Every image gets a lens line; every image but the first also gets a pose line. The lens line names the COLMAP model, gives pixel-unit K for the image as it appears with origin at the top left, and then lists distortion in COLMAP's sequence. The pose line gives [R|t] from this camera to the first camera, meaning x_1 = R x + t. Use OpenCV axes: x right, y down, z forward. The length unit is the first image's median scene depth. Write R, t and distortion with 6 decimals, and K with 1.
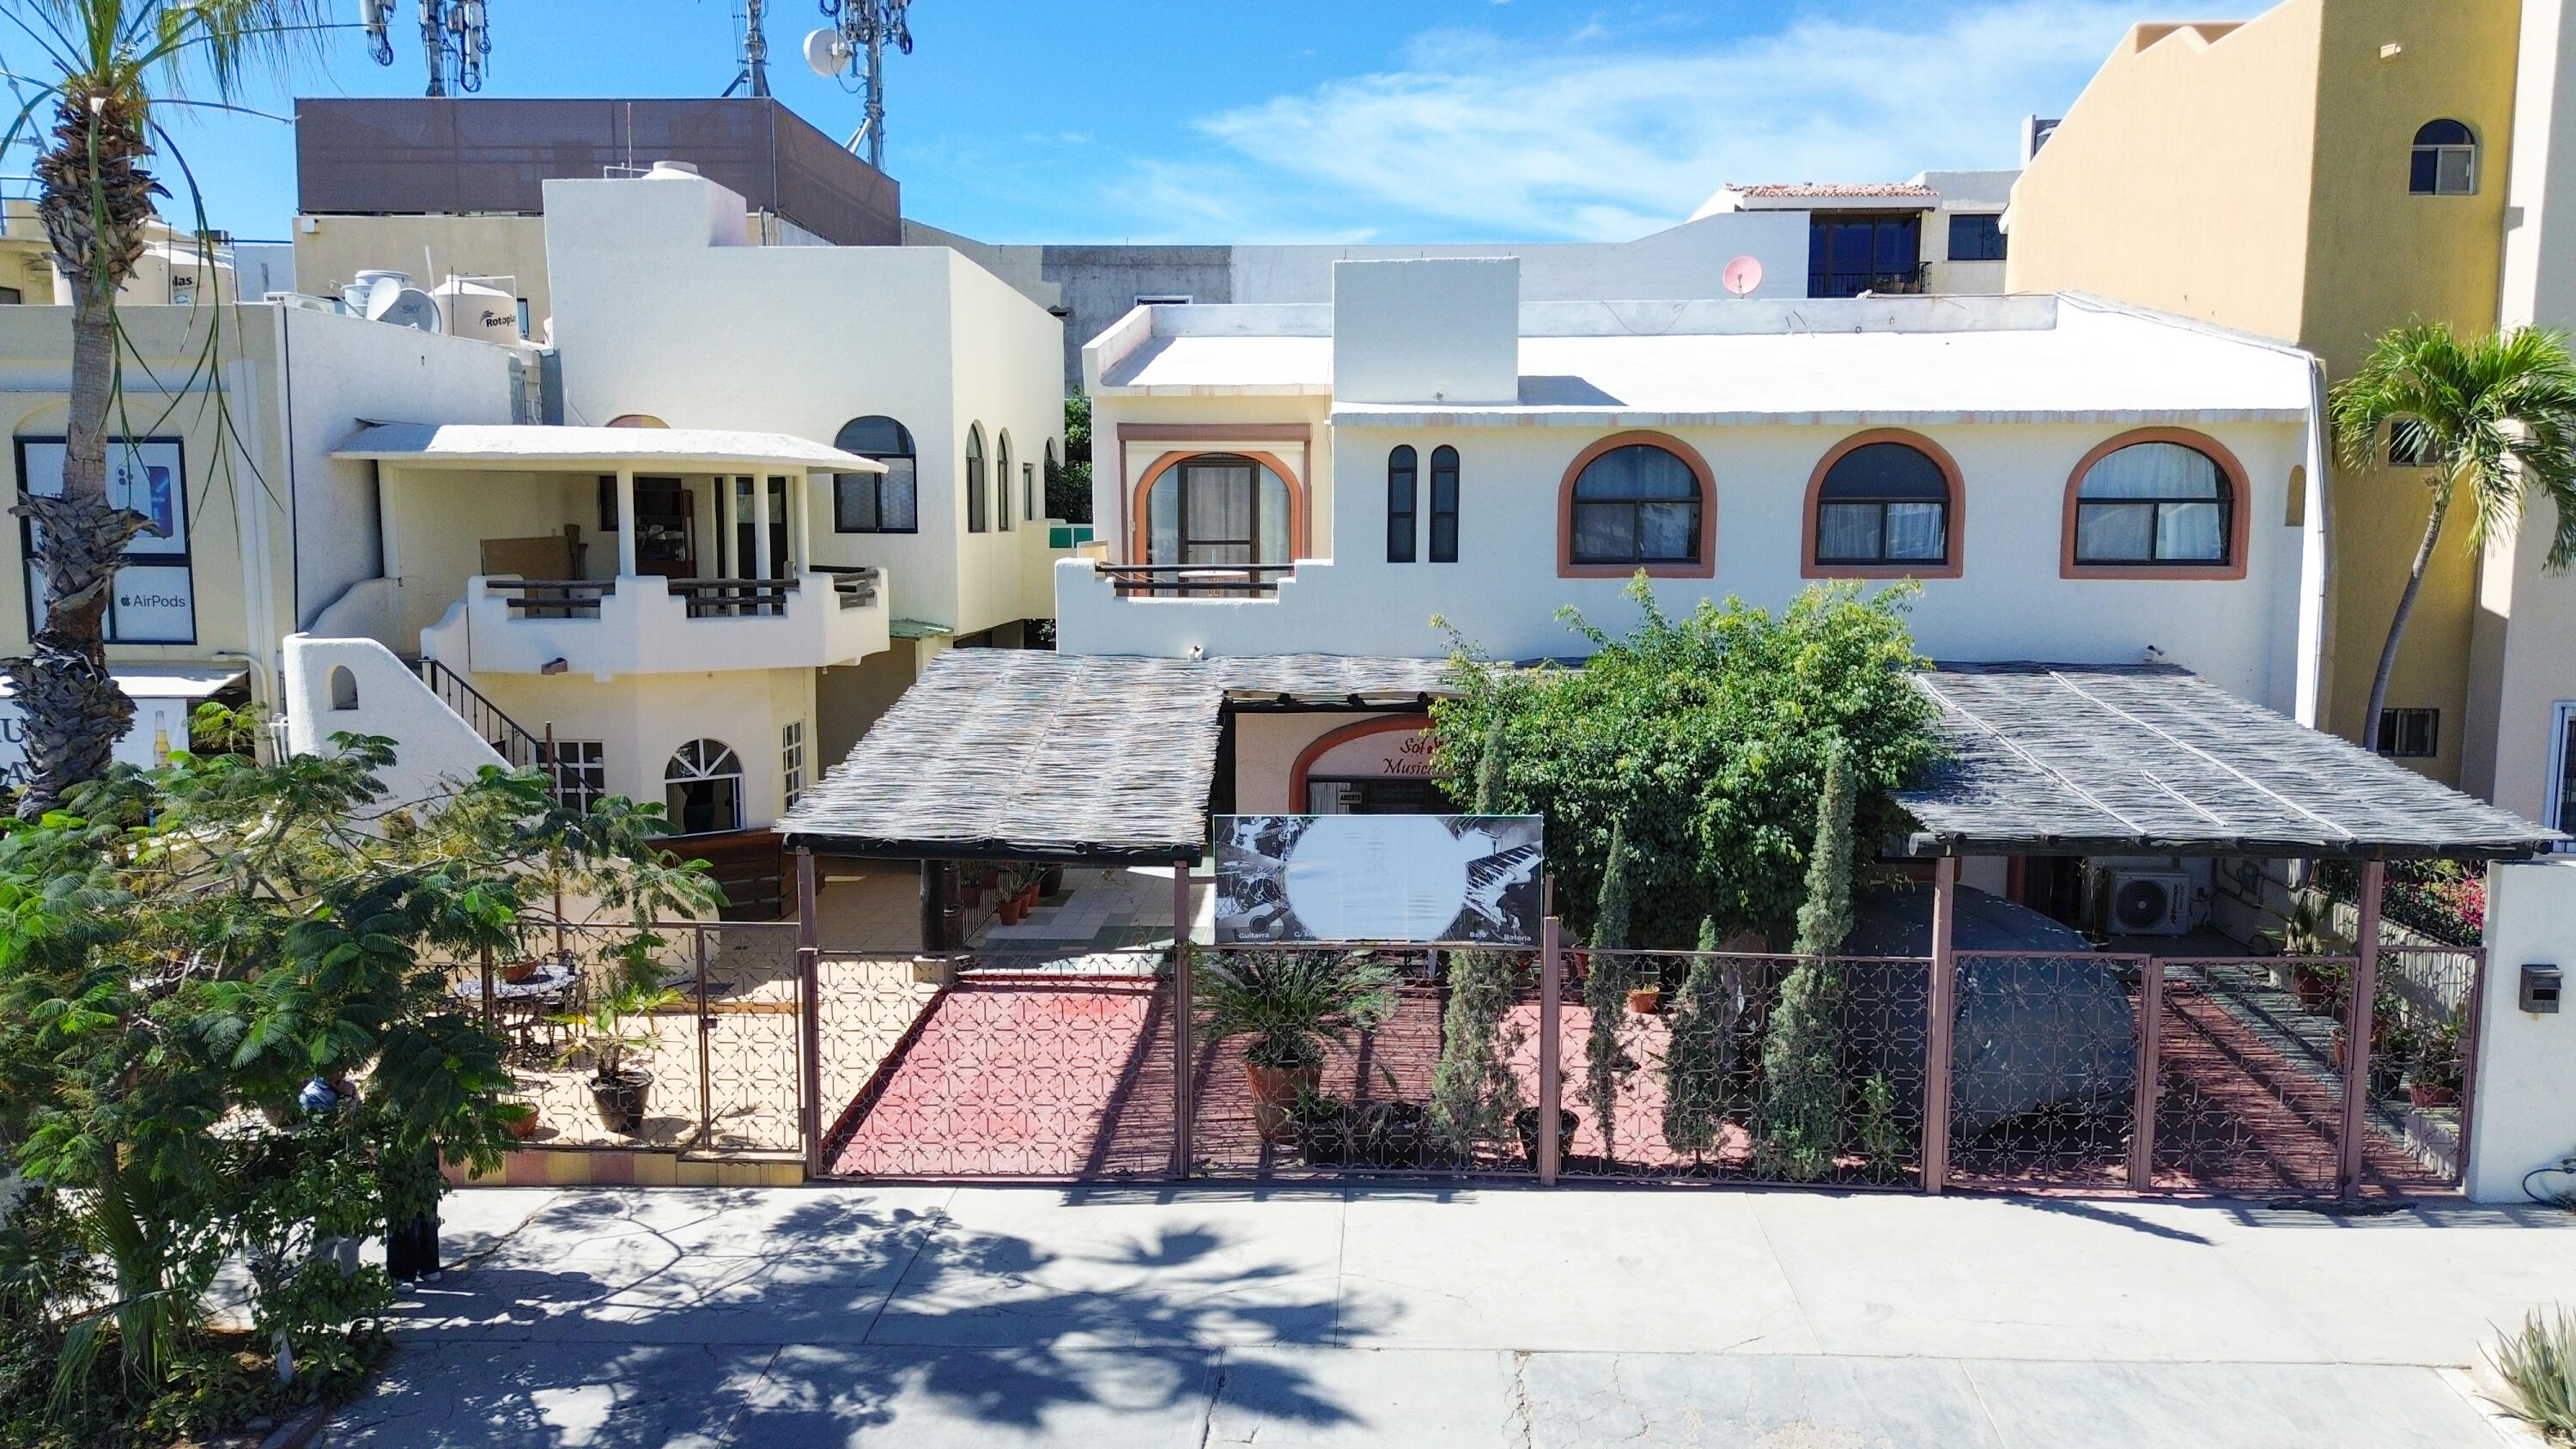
lens RADIAL K [[1856.6, 0, 1296.2], [0, 1856.6, 718.7], [0, 0, 1]] dist [0.036097, 0.004028]
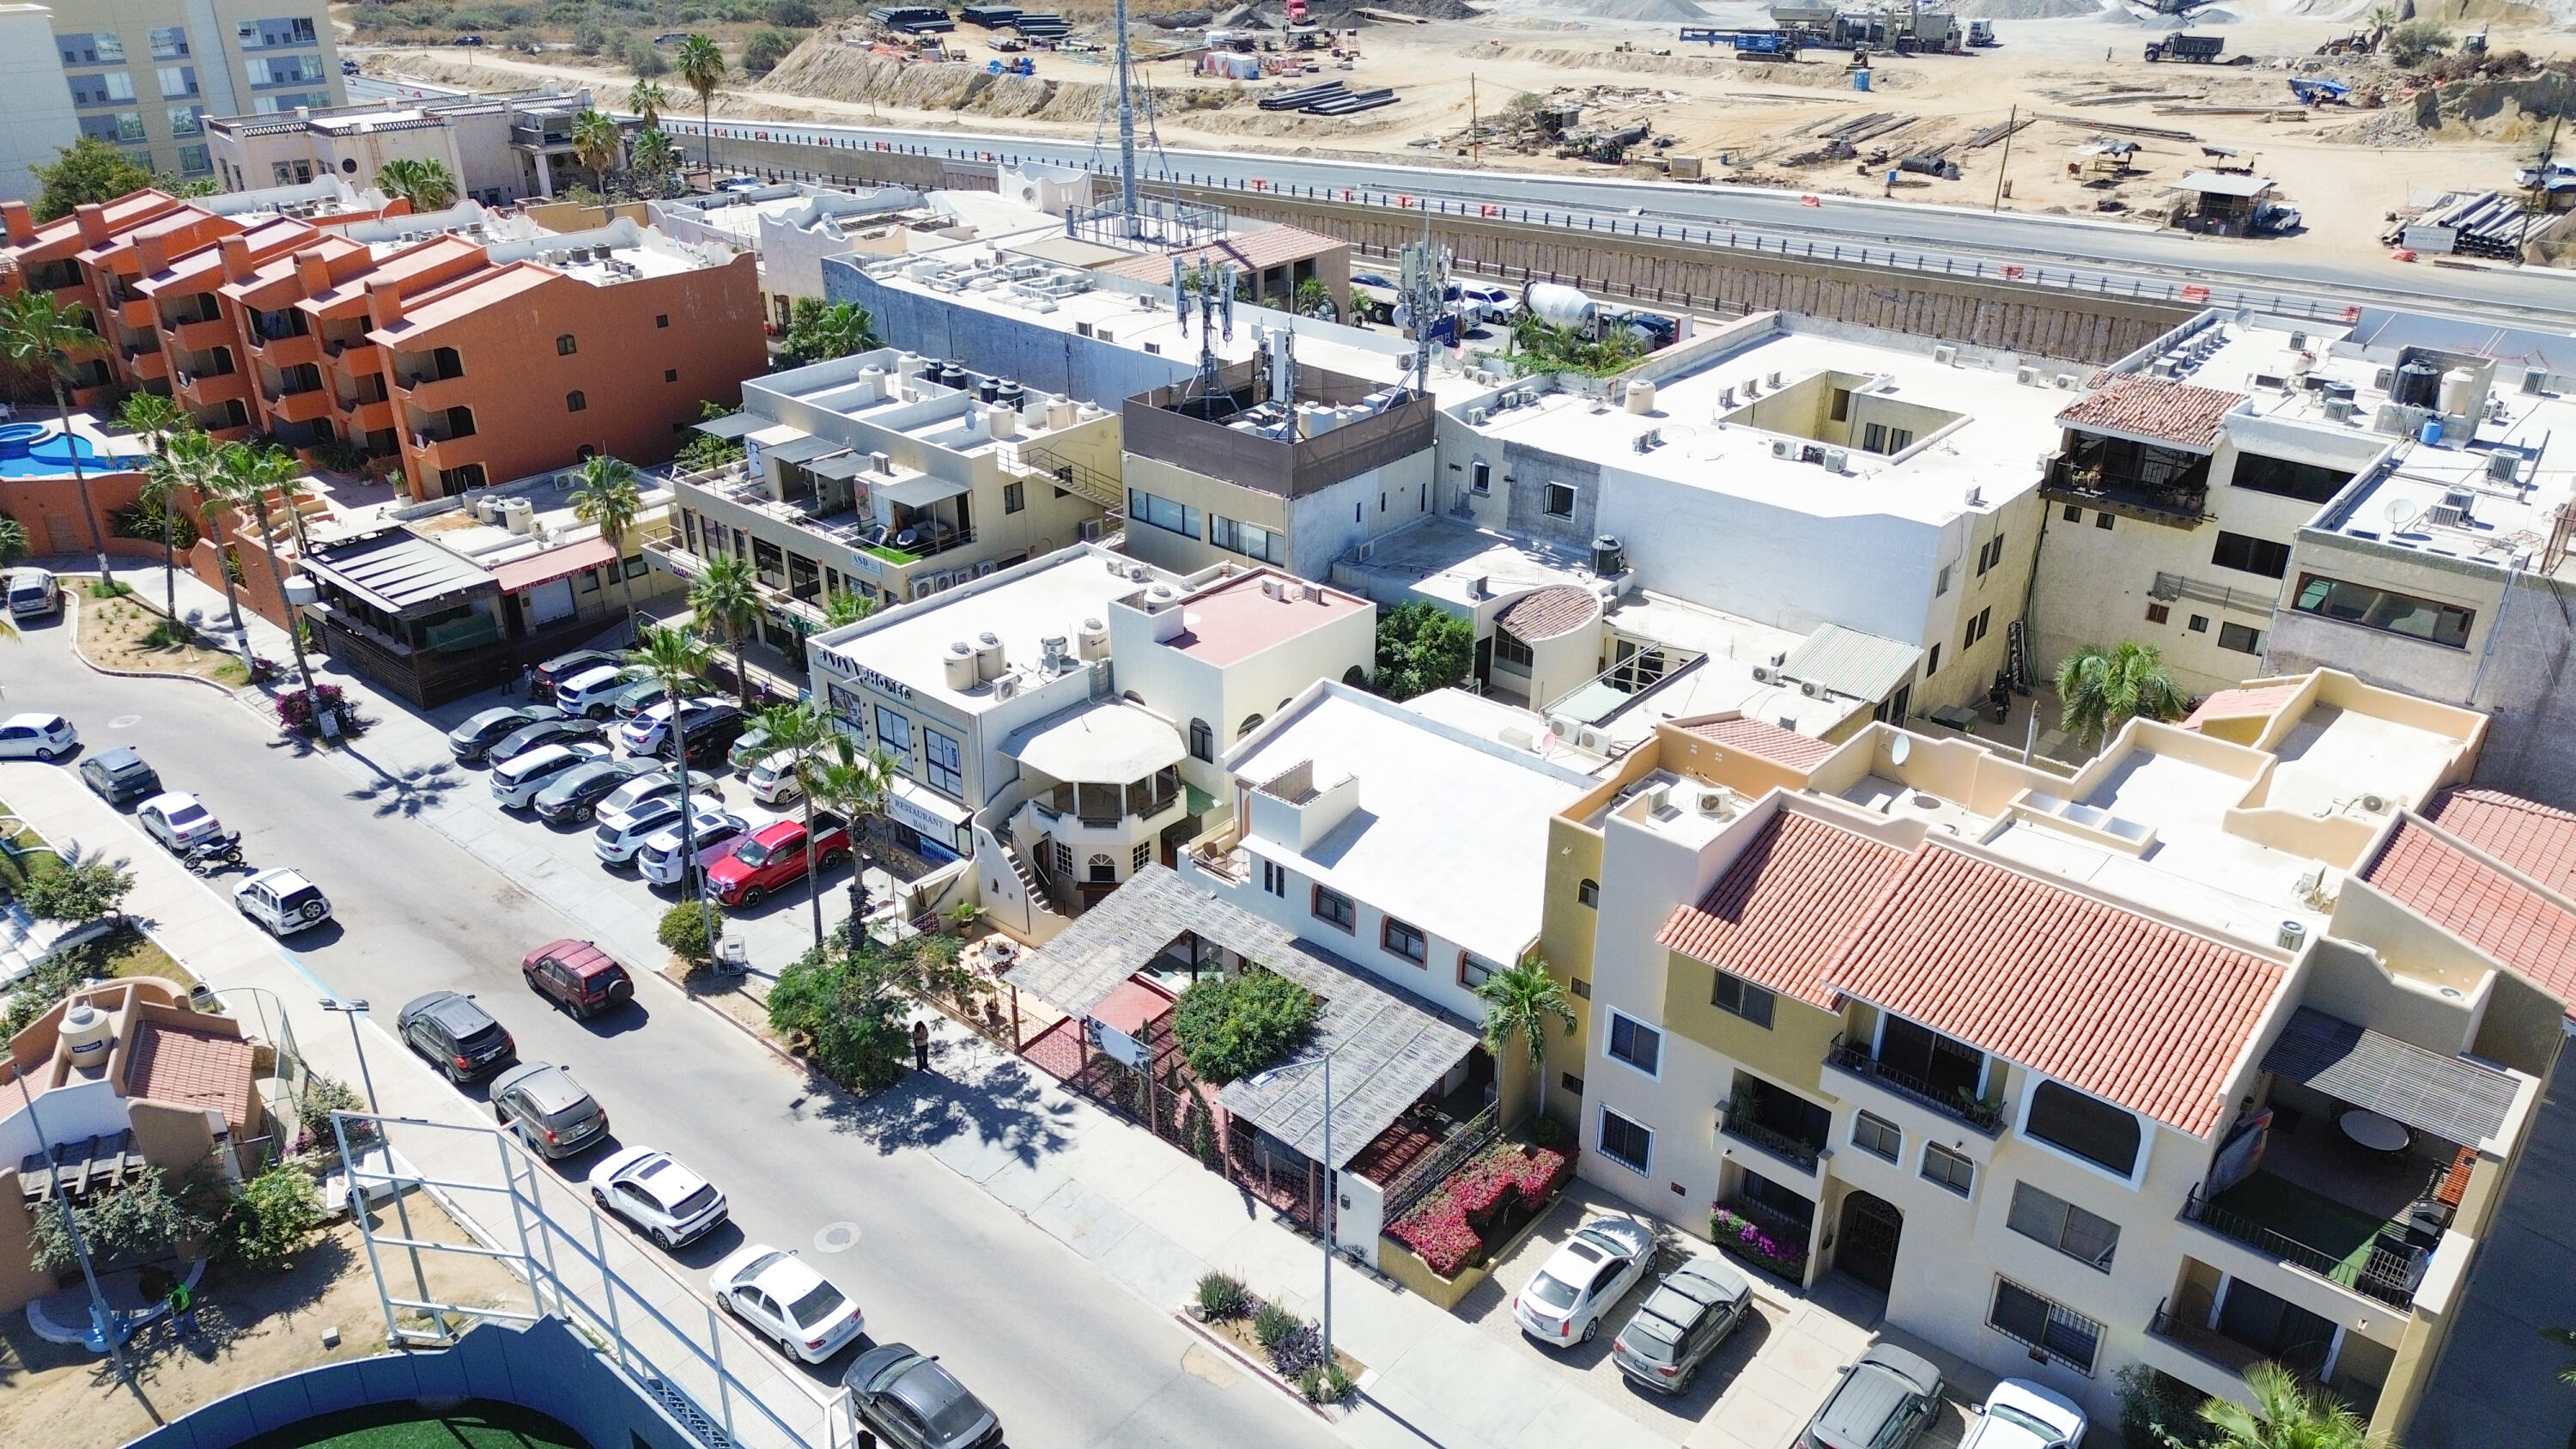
lens RADIAL K [[1856.6, 0, 1275.0], [0, 1856.6, 718.3], [0, 0, 1]] dist [0.036097, 0.004028]
pose [[0.786494, 0.278480, -0.551250, 2.037326], [-0.073905, 0.928595, 0.363662, -1.779186], [0.613161, -0.245278, 0.750915, -1.328071]]
